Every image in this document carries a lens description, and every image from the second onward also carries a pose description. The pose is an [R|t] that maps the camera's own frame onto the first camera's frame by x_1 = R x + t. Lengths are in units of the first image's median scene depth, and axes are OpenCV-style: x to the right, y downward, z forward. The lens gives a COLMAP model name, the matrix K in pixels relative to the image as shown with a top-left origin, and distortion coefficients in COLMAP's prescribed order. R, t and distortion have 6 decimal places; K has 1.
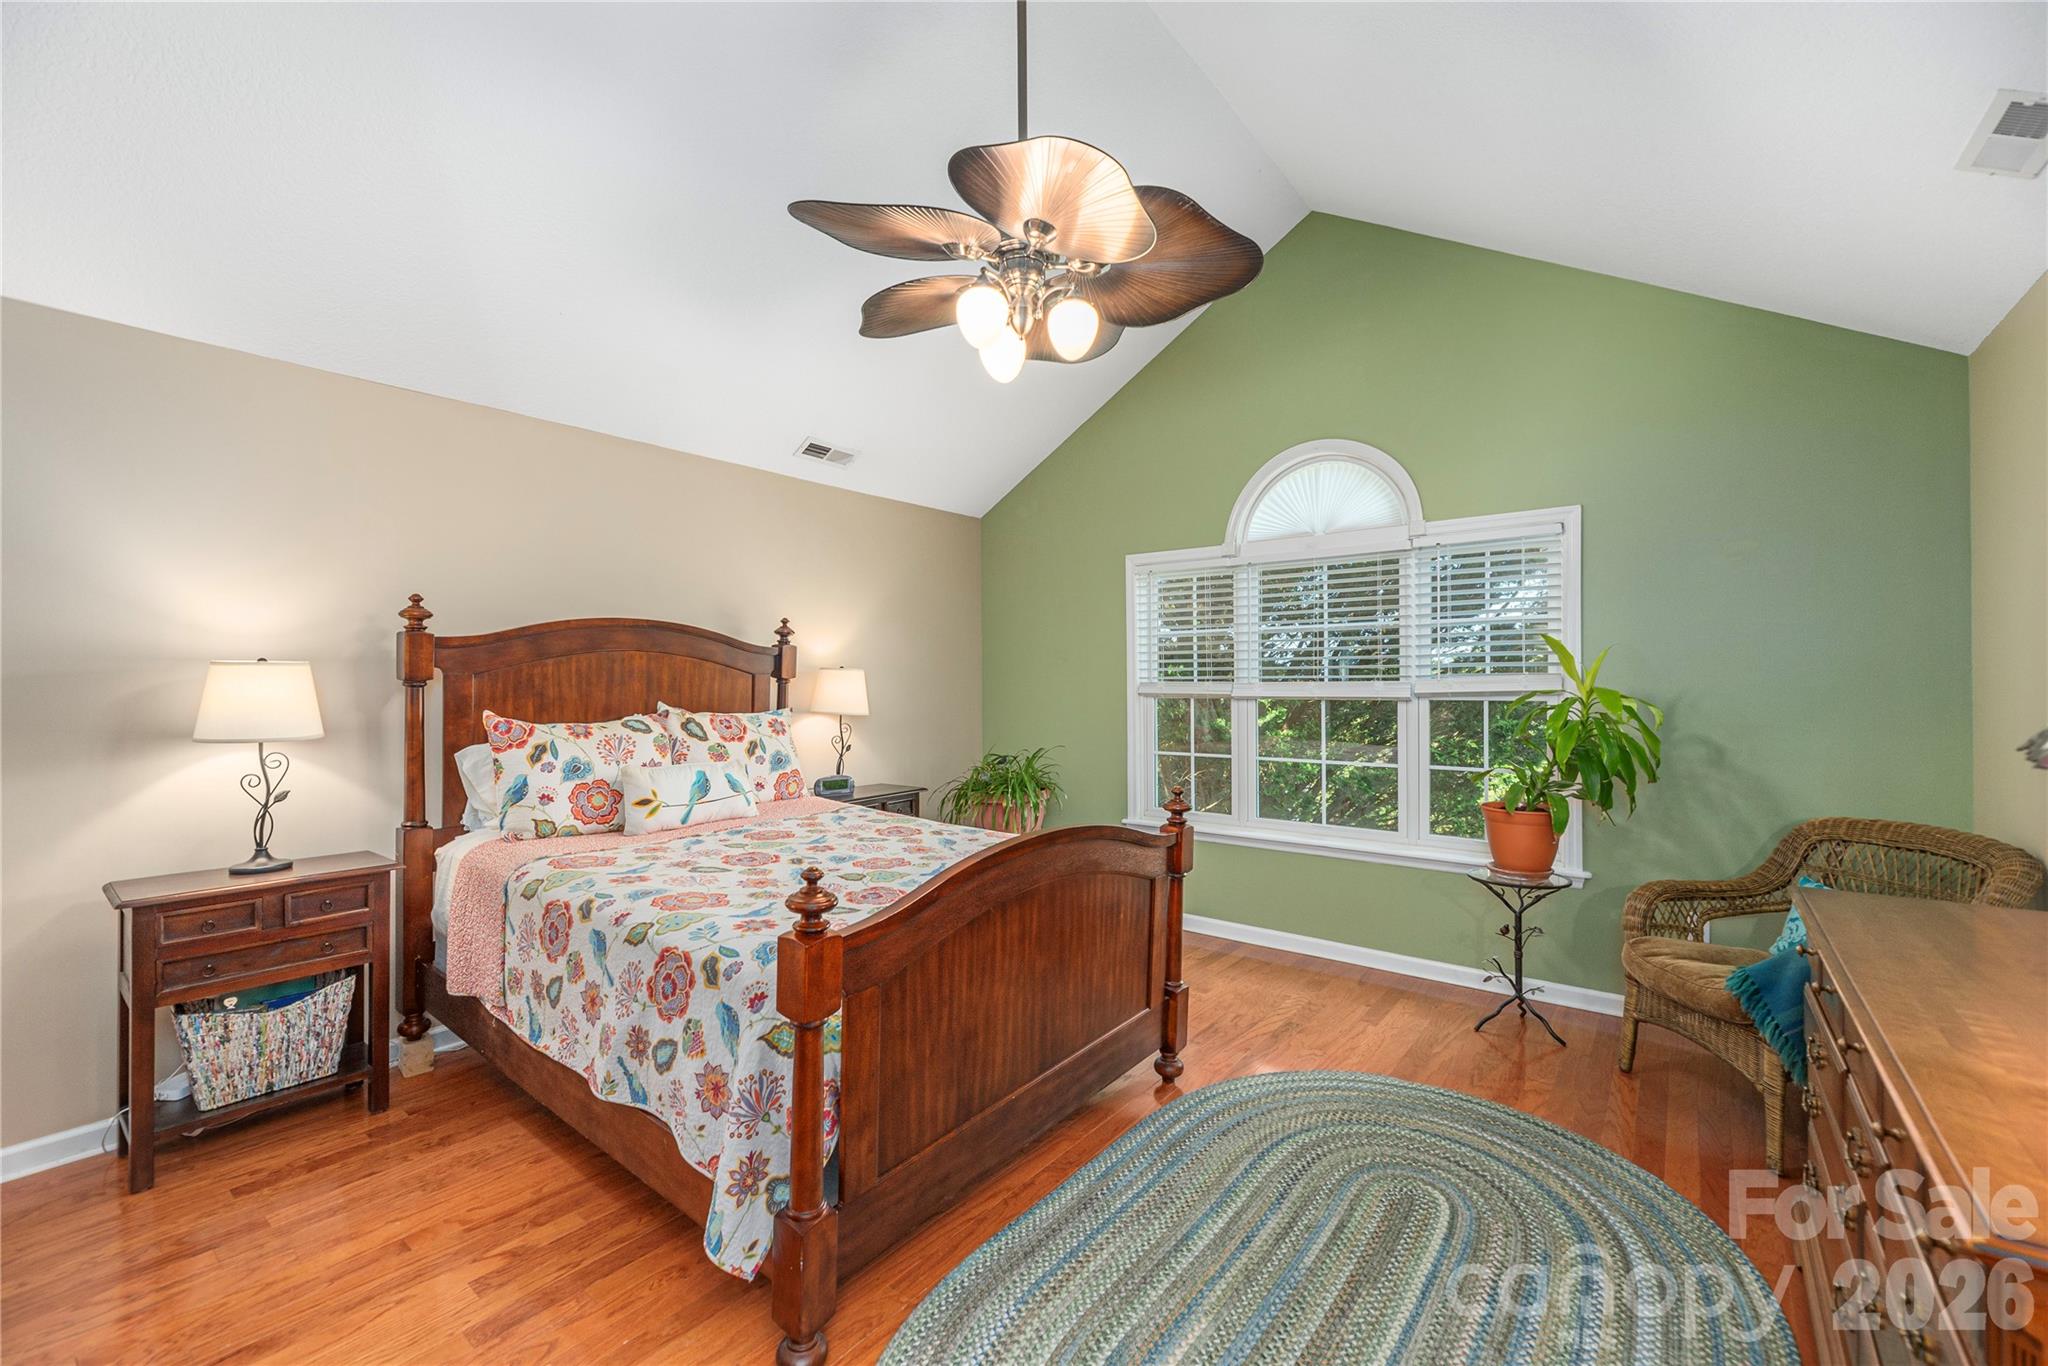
lens RADIAL K [[837.2, 0, 1011.8], [0, 837.2, 677.6], [0, 0, 1]] dist [-0.002546, -0.000072]
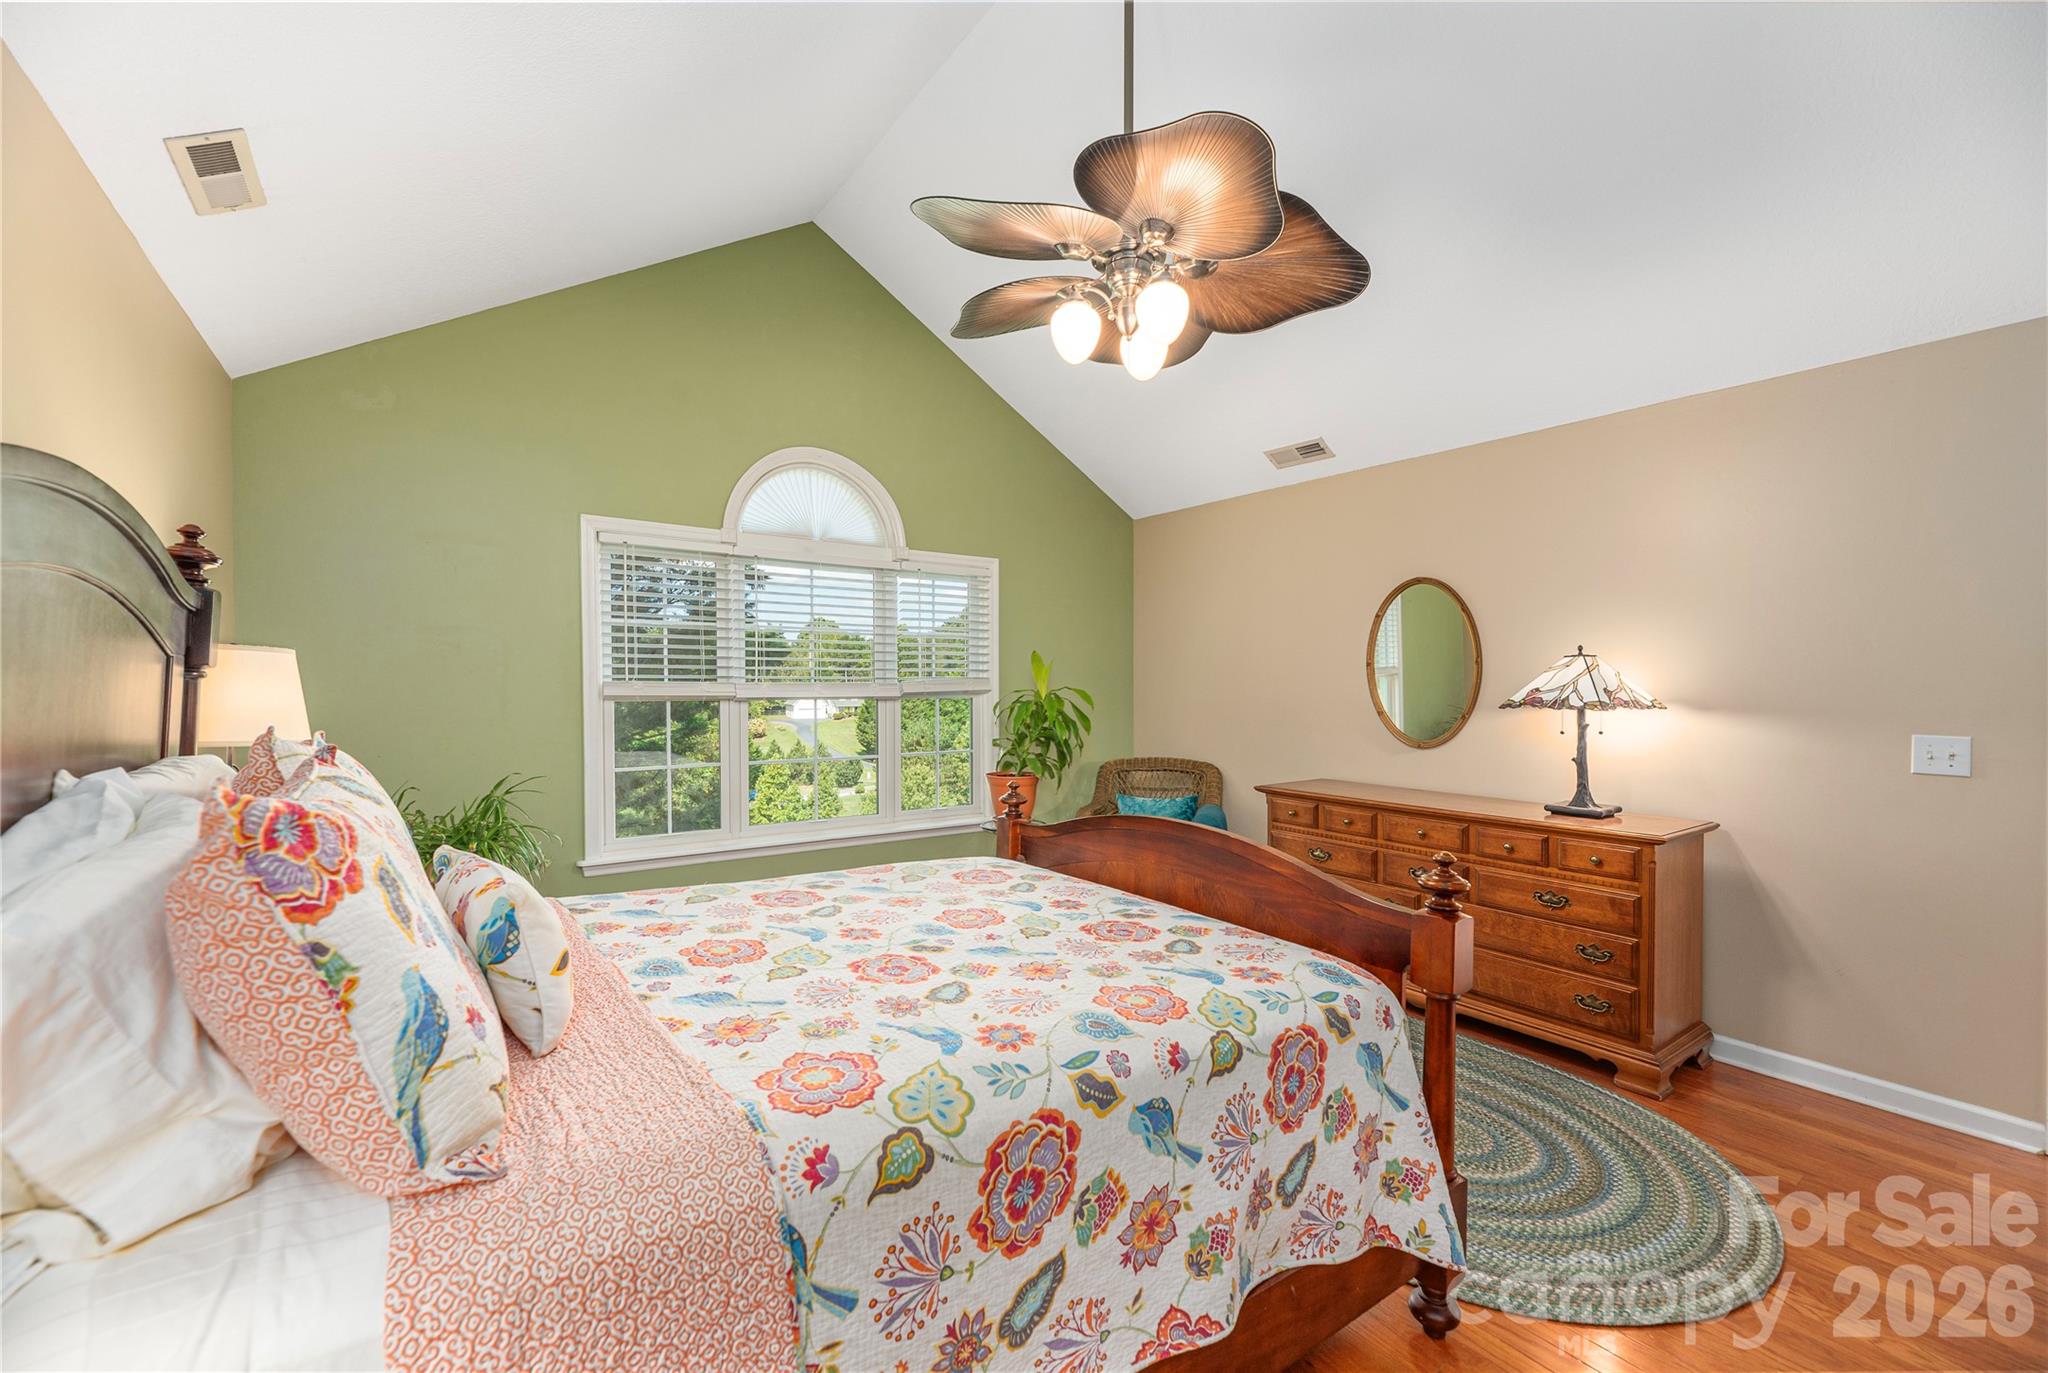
lens RADIAL K [[837.2, 0, 1012.4], [0, 837.2, 688.4], [0, 0, 1]] dist [-0.002546, -0.000072]
pose [[0.286141, -0.001587, 0.958186, -0.550006], [-0.009402, 0.999946, 0.004463, 0.005804], [-0.958141, -0.010286, 0.286110, 0.470272]]
